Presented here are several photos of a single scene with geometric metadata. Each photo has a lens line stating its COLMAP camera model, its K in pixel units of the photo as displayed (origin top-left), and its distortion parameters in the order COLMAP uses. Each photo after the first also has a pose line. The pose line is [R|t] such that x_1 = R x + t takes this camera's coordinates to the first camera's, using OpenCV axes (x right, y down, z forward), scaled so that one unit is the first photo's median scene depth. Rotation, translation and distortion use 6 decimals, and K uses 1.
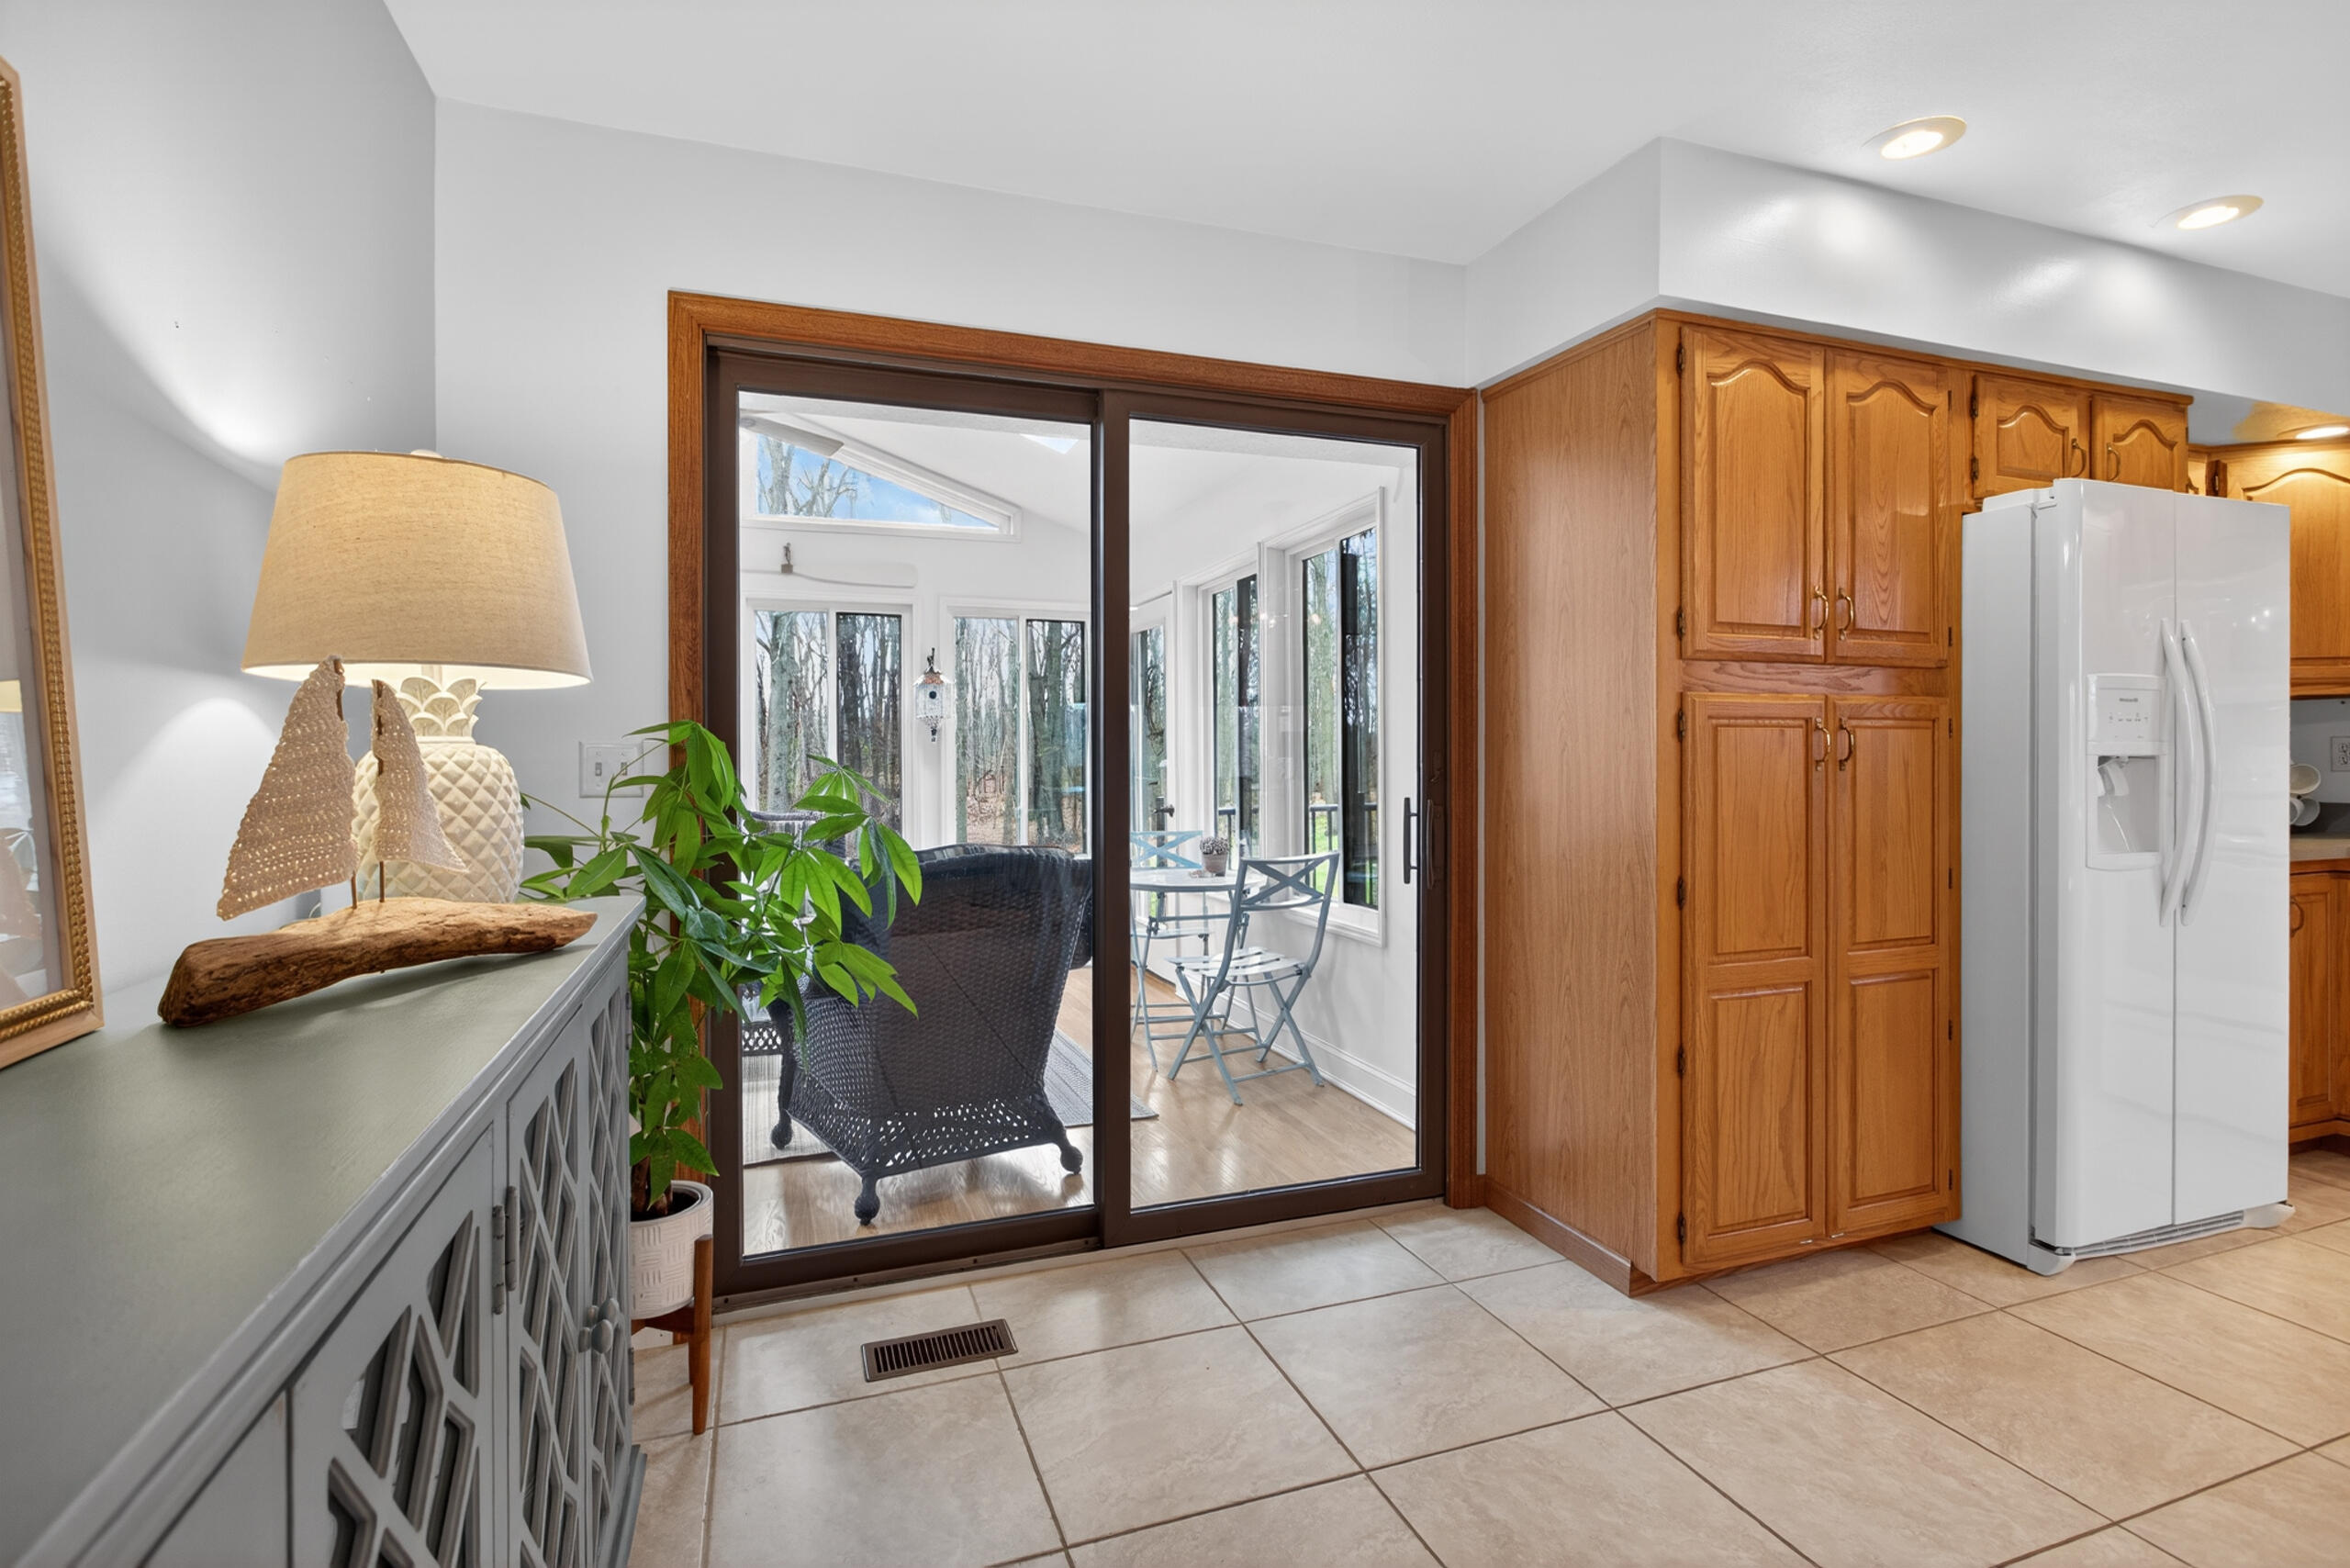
lens RADIAL K [[1115.7, 0, 1171.9], [0, 1115.7, 754.9], [0, 0, 1]] dist [-0.009969, 0.003088]
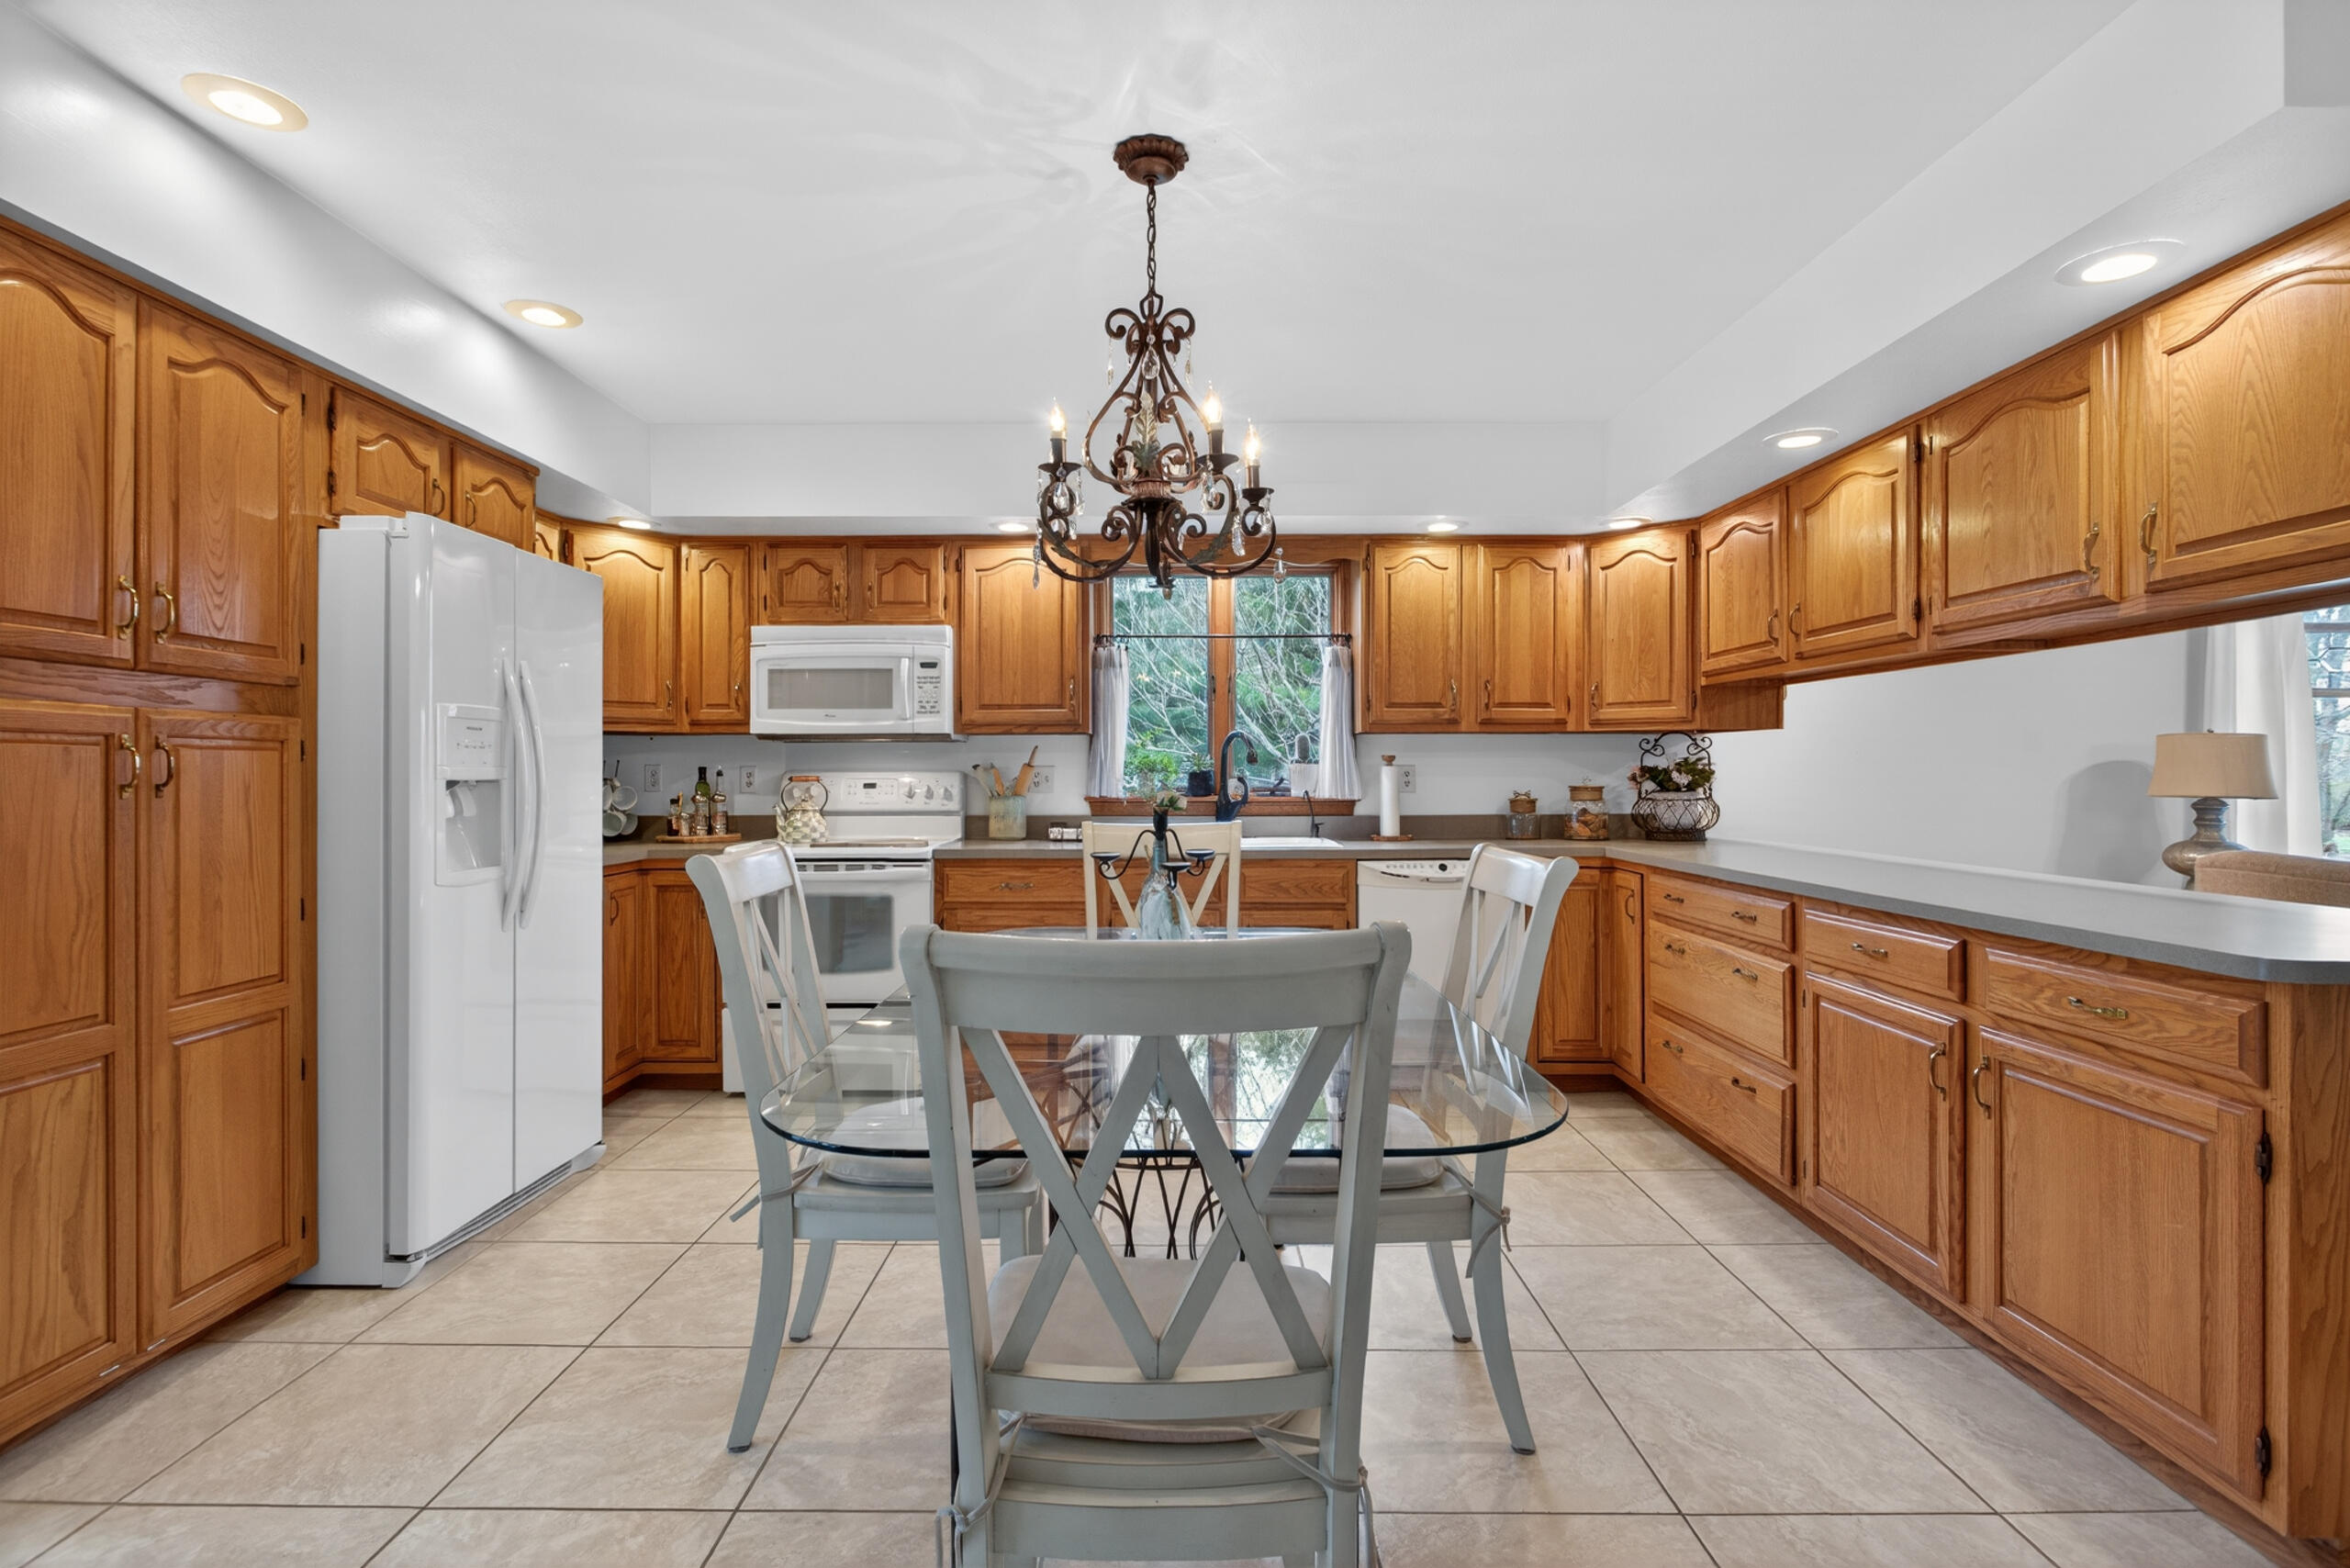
lens RADIAL K [[1115.7, 0, 1167.6], [0, 1115.7, 779.0], [0, 0, 1]] dist [-0.009969, 0.003088]
pose [[0.346516, -0.000108, 0.938044, 0.071164], [-0.001439, 0.999999, 0.000646, -0.001622], [-0.938043, -0.001574, 0.346515, -0.019752]]
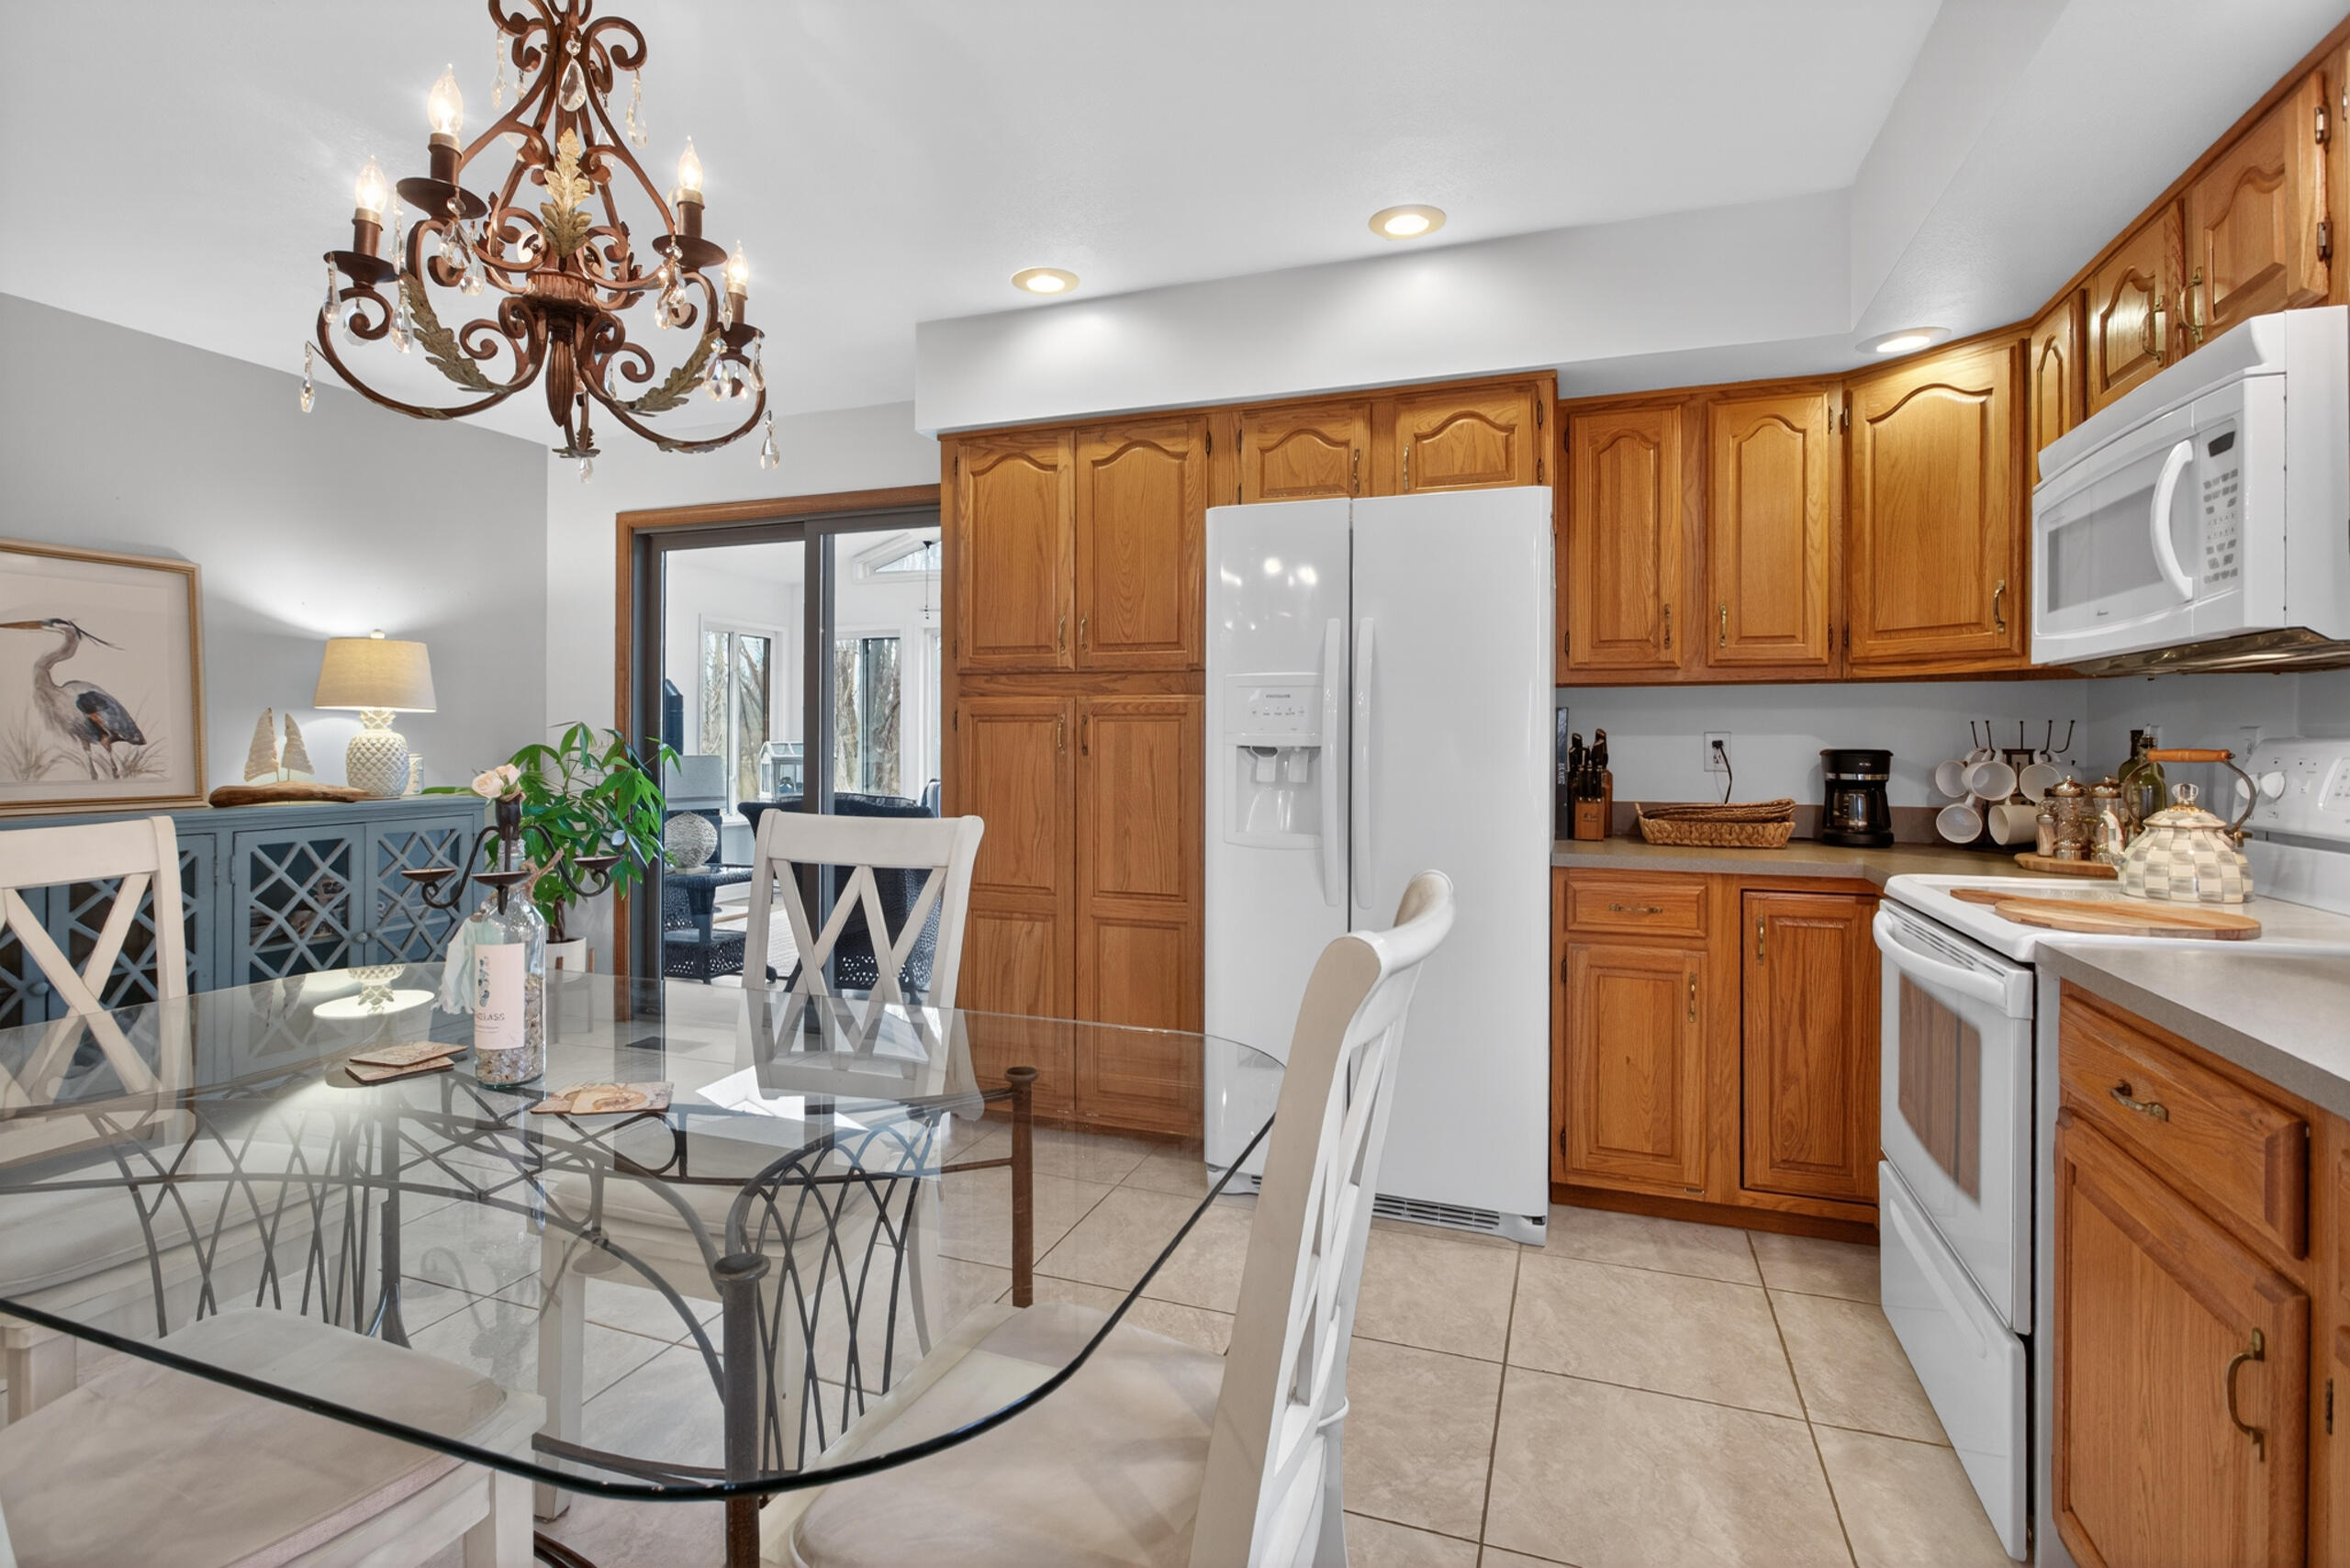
lens RADIAL K [[1115.7, 0, 1166.7], [0, 1115.7, 743.1], [0, 0, 1]] dist [-0.009969, 0.003088]
pose [[0.767417, 0.008181, -0.641096, 1.480552], [-0.006175, 0.999967, 0.005368, -0.007424], [0.641118, -0.000161, 0.767442, 0.066572]]
